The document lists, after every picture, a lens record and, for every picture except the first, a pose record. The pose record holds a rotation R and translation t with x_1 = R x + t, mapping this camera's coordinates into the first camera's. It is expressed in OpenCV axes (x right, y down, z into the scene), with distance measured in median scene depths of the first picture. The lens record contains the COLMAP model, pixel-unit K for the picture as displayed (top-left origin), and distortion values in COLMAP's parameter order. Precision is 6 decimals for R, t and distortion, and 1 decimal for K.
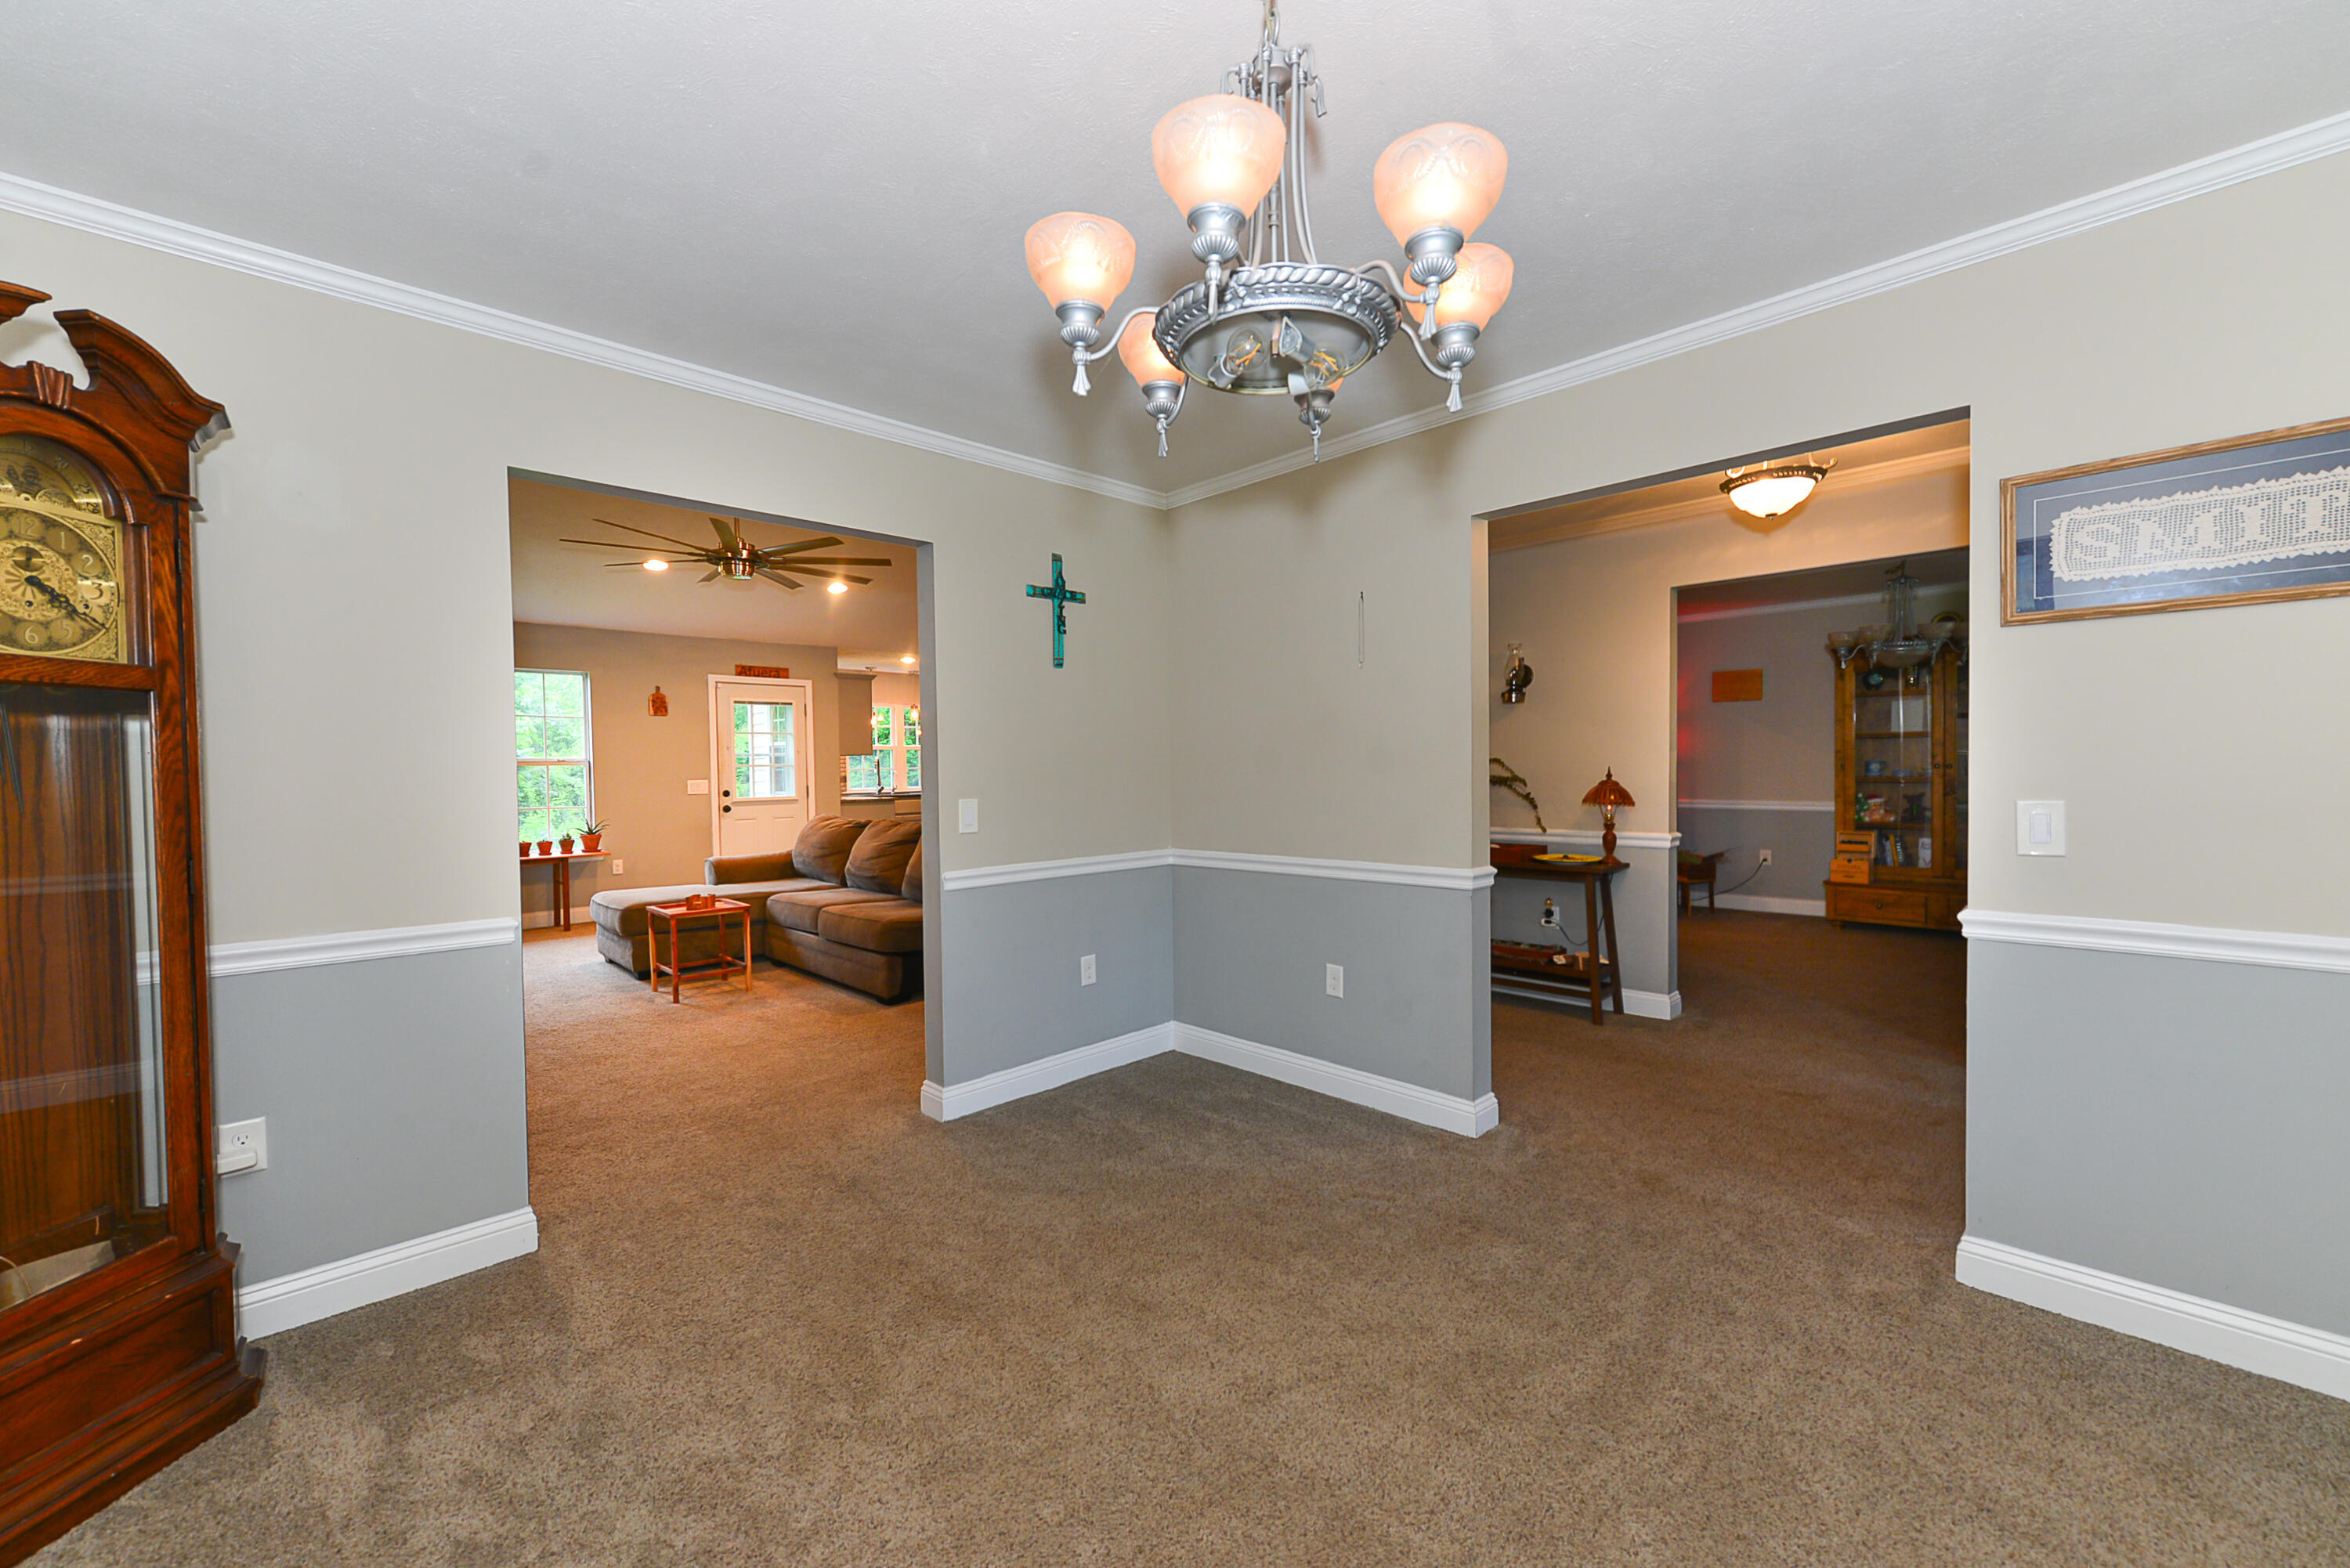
lens RADIAL K [[920.7, 0, 1159.0], [0, 920.7, 793.6], [0, 0, 1]] dist [0.011812, -0.004829]
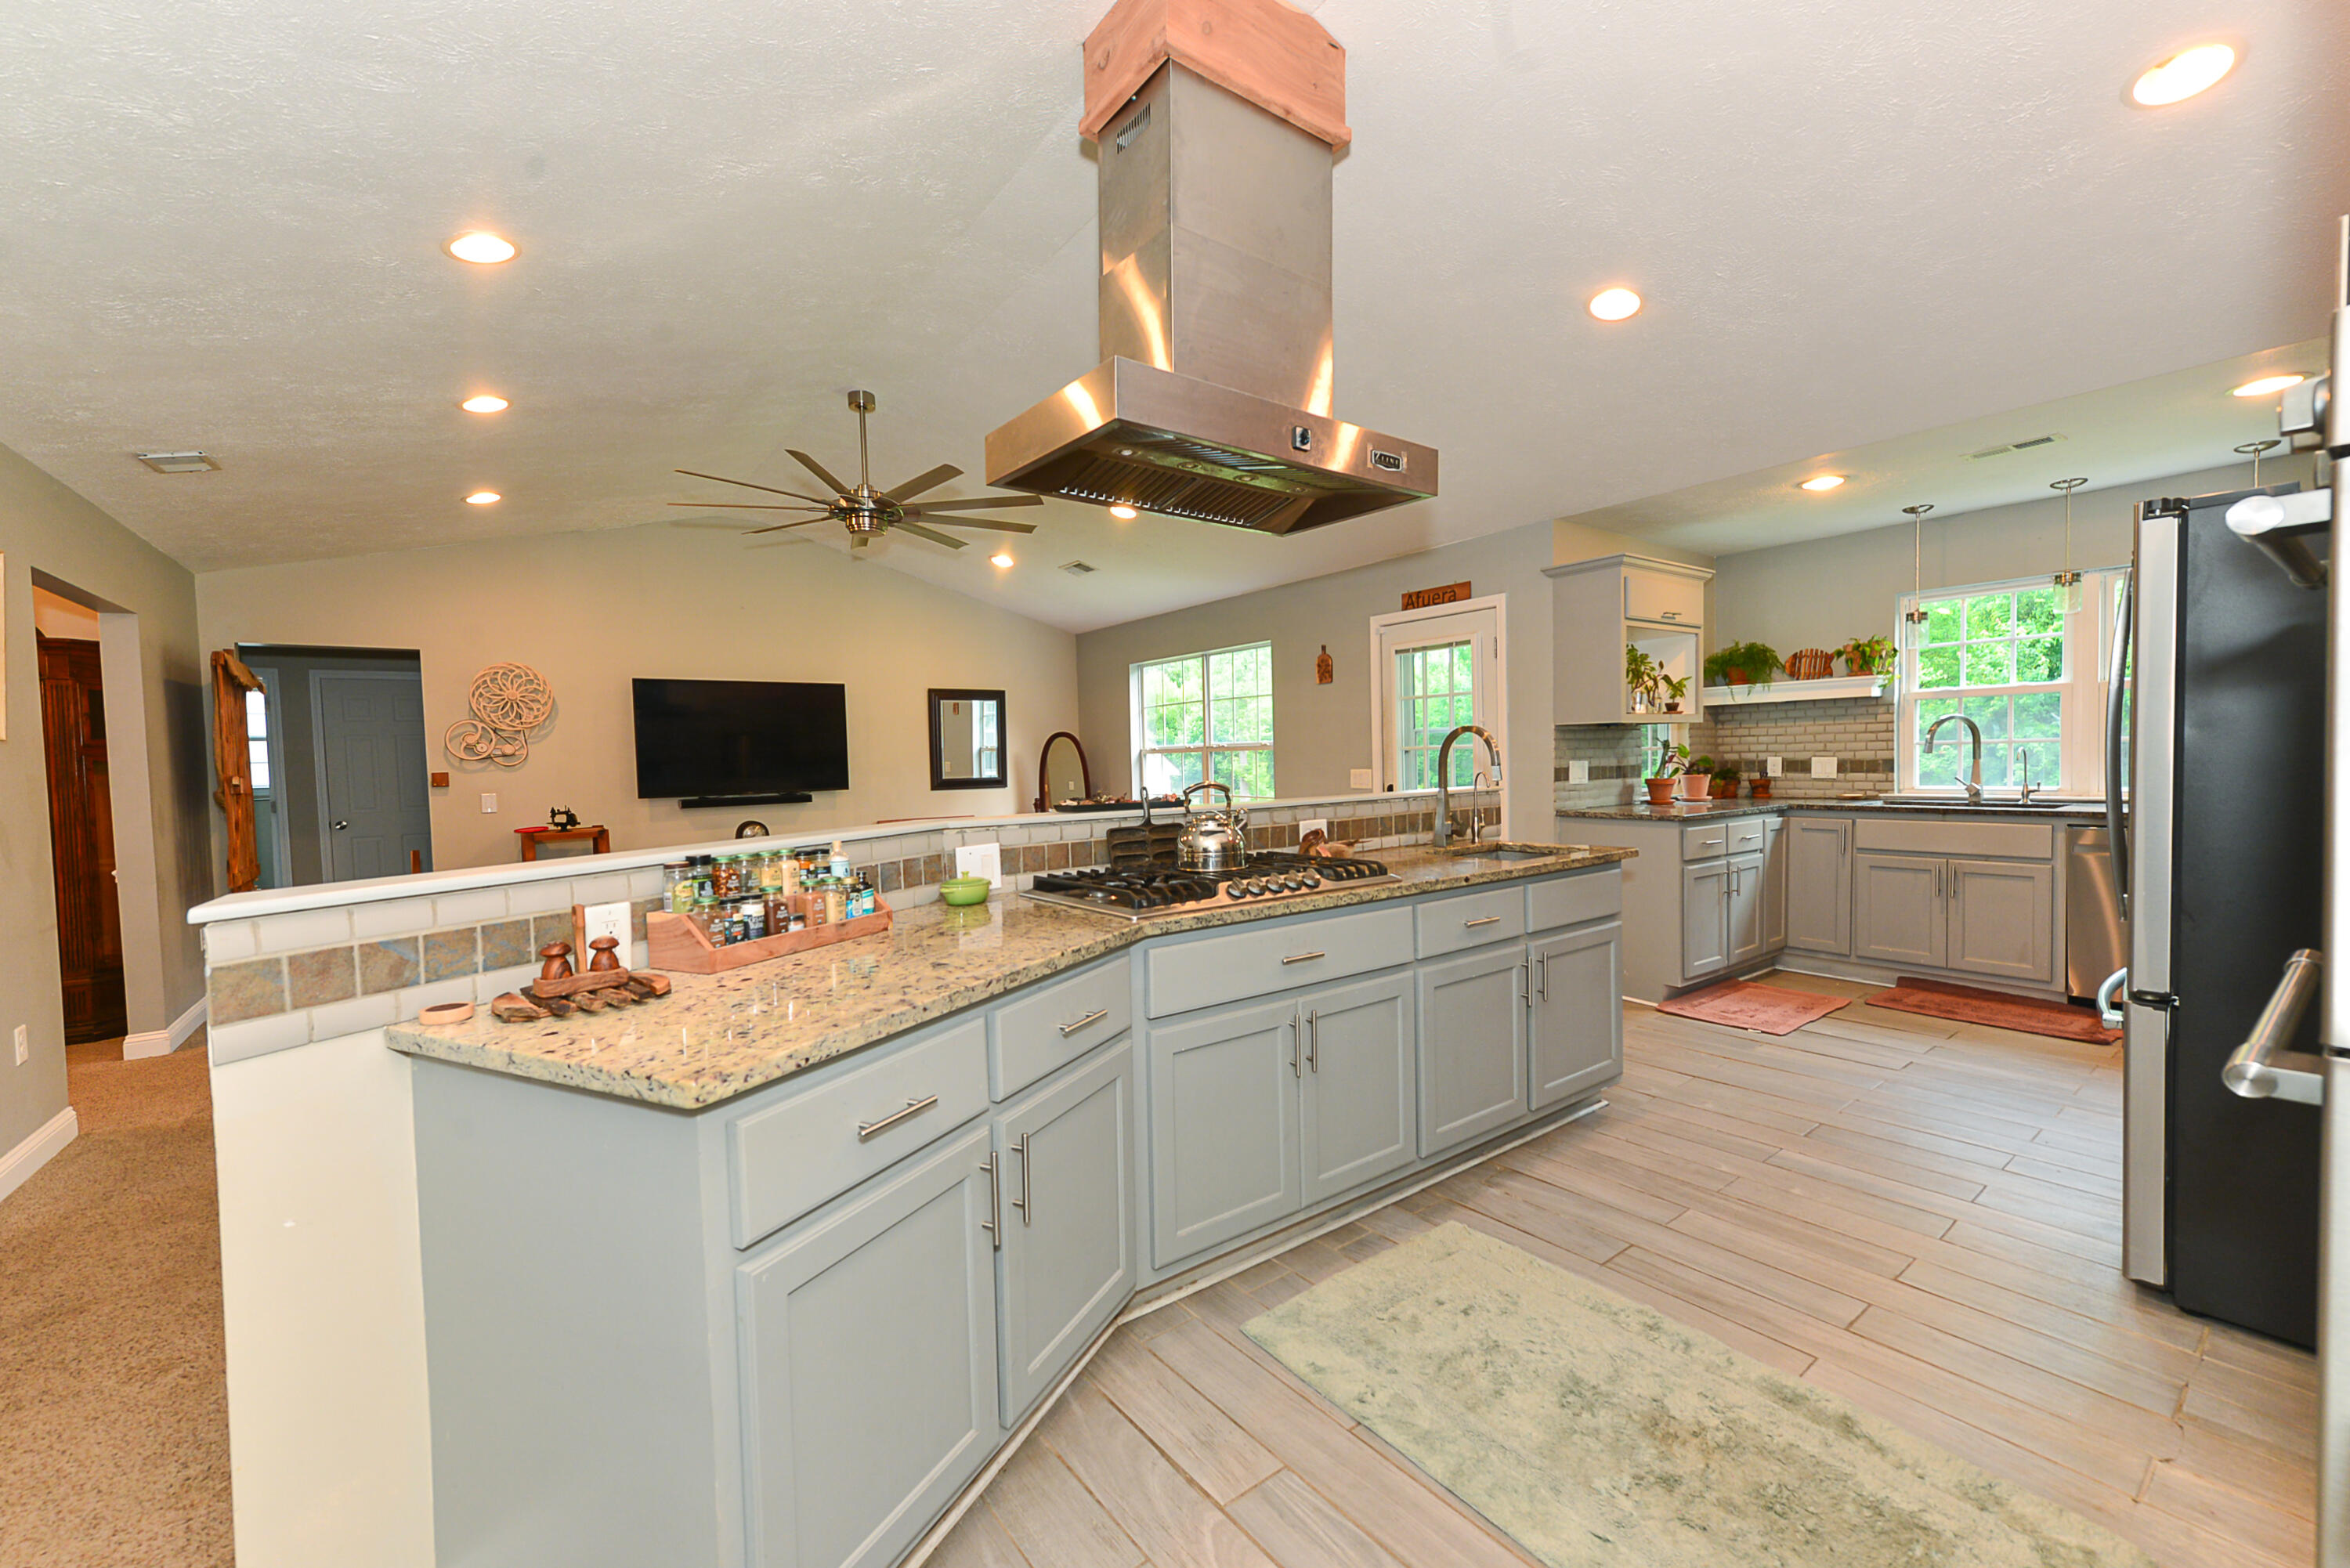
lens RADIAL K [[922.8, 0, 1165.8], [0, 922.8, 797.4], [0, 0, 1]] dist [0.009944, -0.000207]
pose [[-0.128983, 0.051676, -0.990299, 0.220676], [0.004191, 0.998661, 0.051566, -0.029982], [0.991638, 0.002501, -0.129027, 0.916132]]
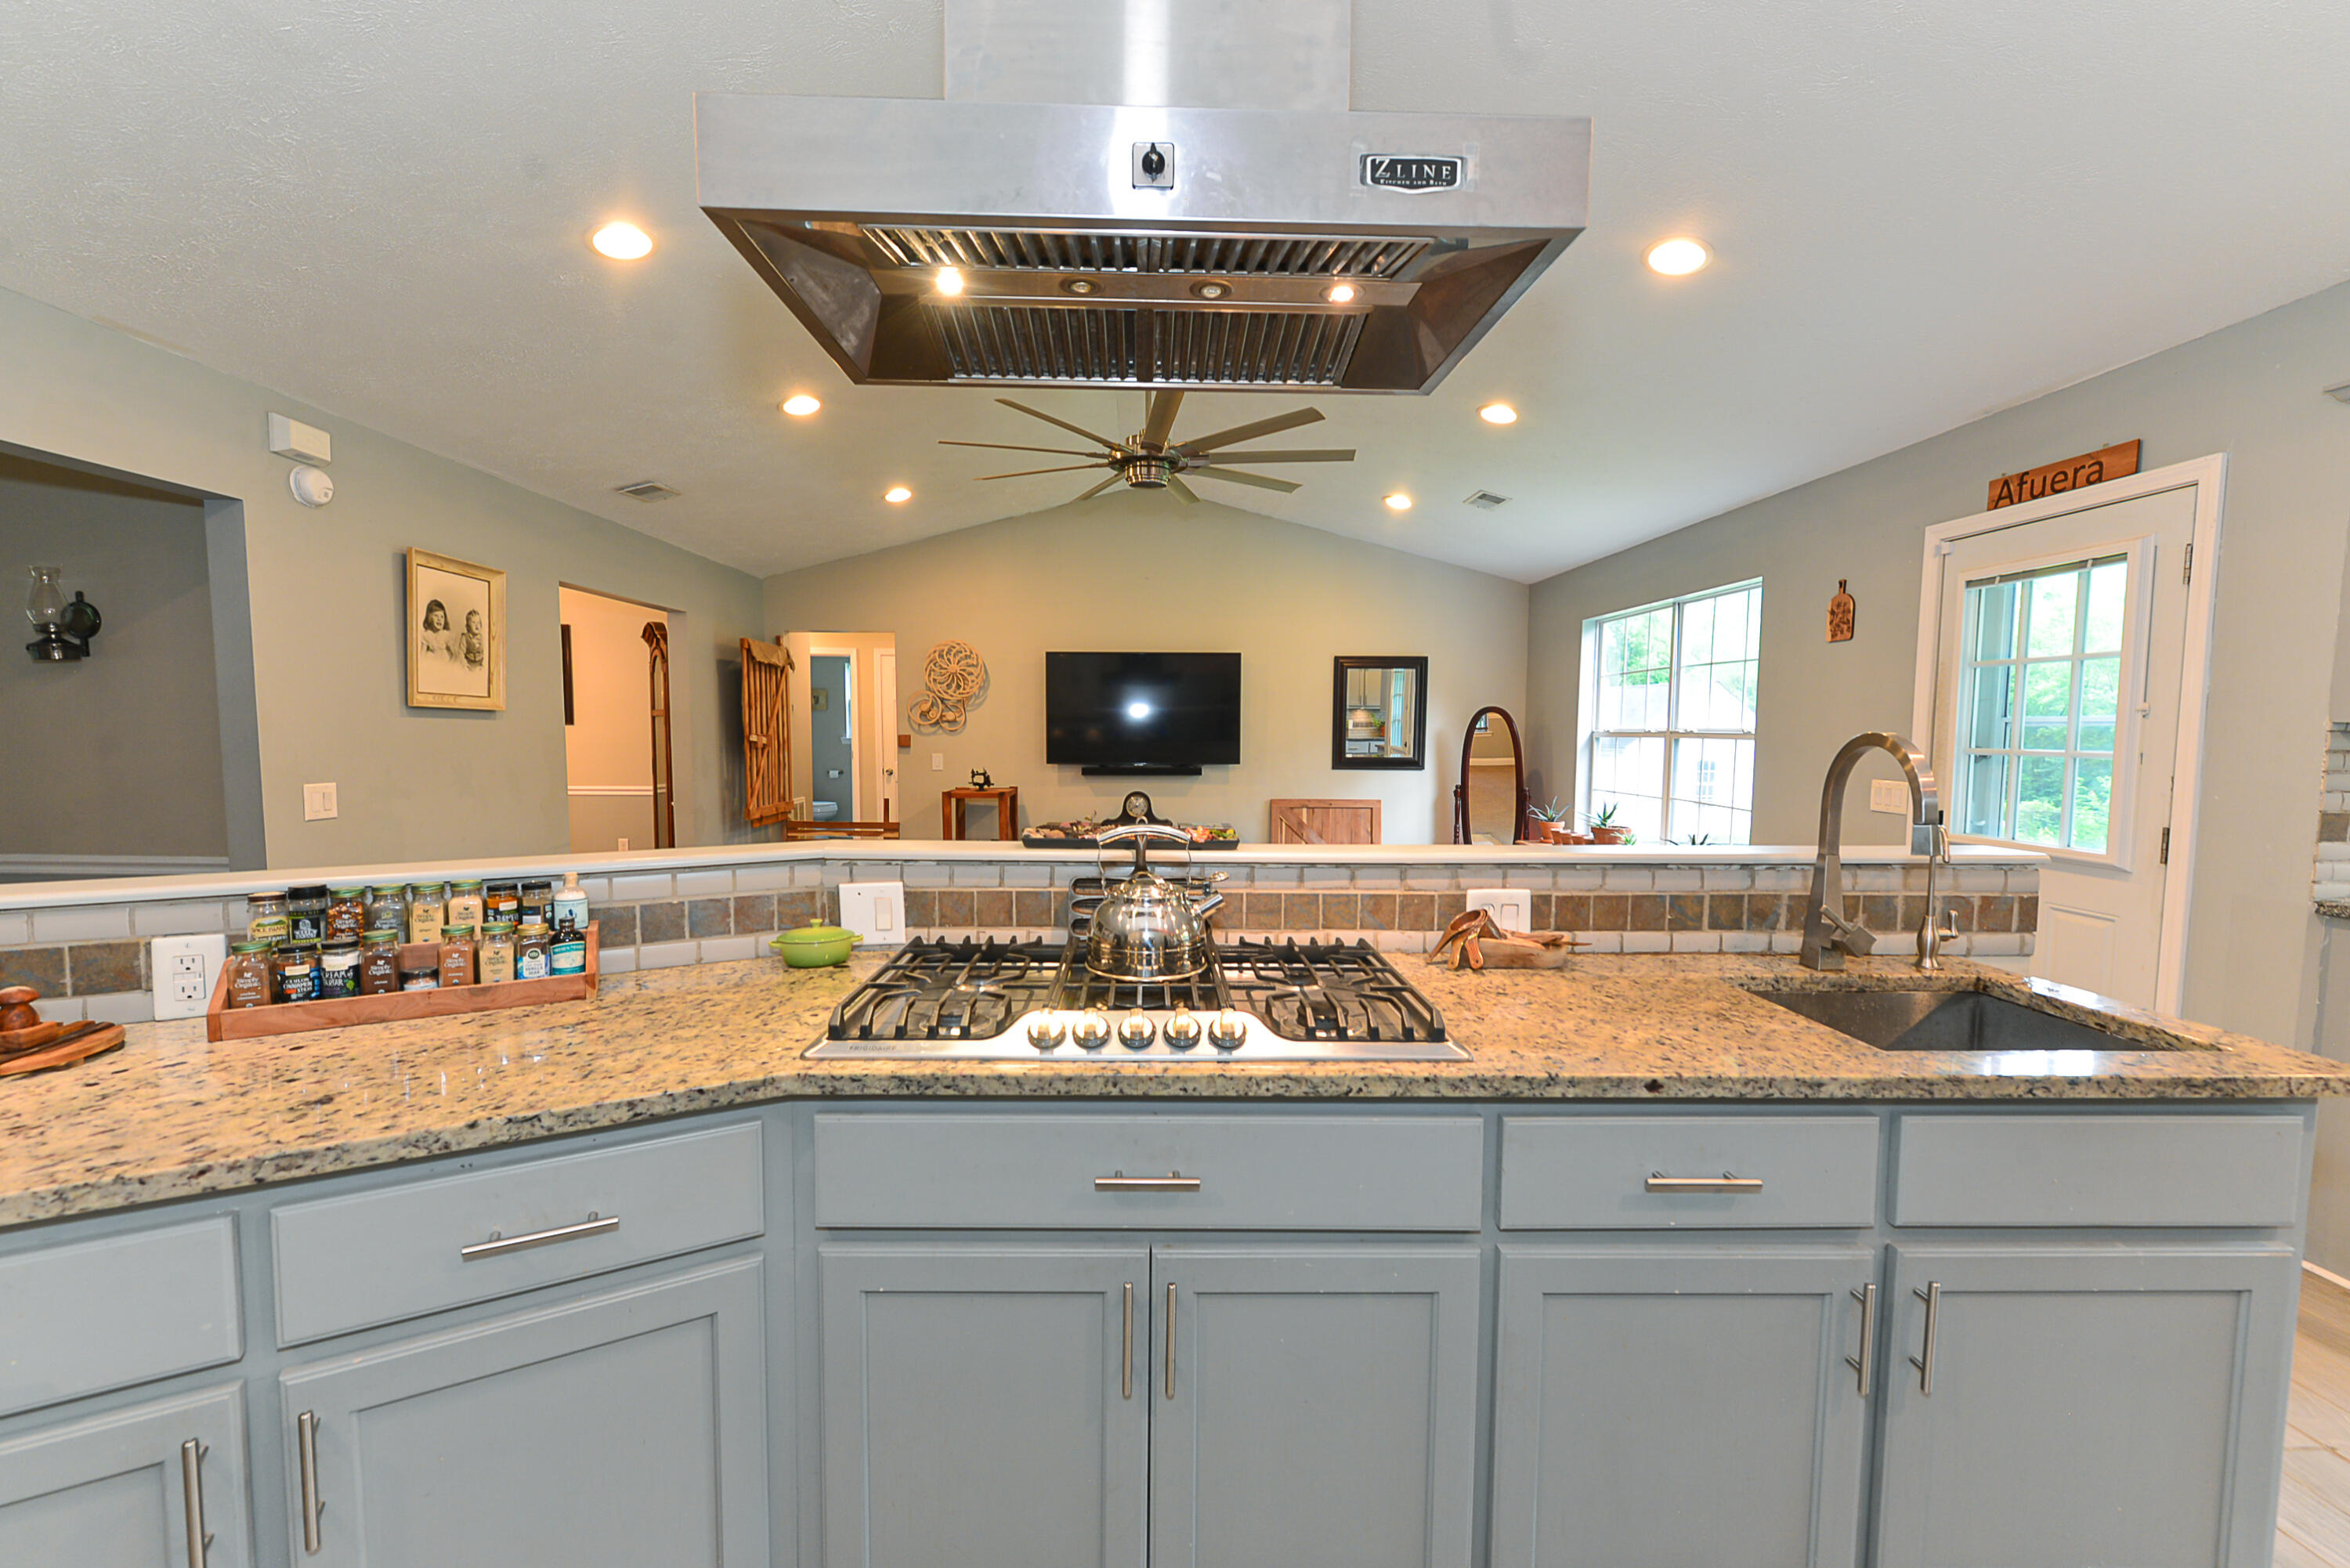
lens RADIAL K [[920.7, 0, 1159.0], [0, 920.7, 793.6], [0, 0, 1]] dist [0.011812, -0.004829]
pose [[-0.680718, 0.055807, -0.730416, 0.051351], [-0.017436, 0.995577, 0.092316, -0.042438], [0.732338, 0.075577, -0.676735, 1.014962]]
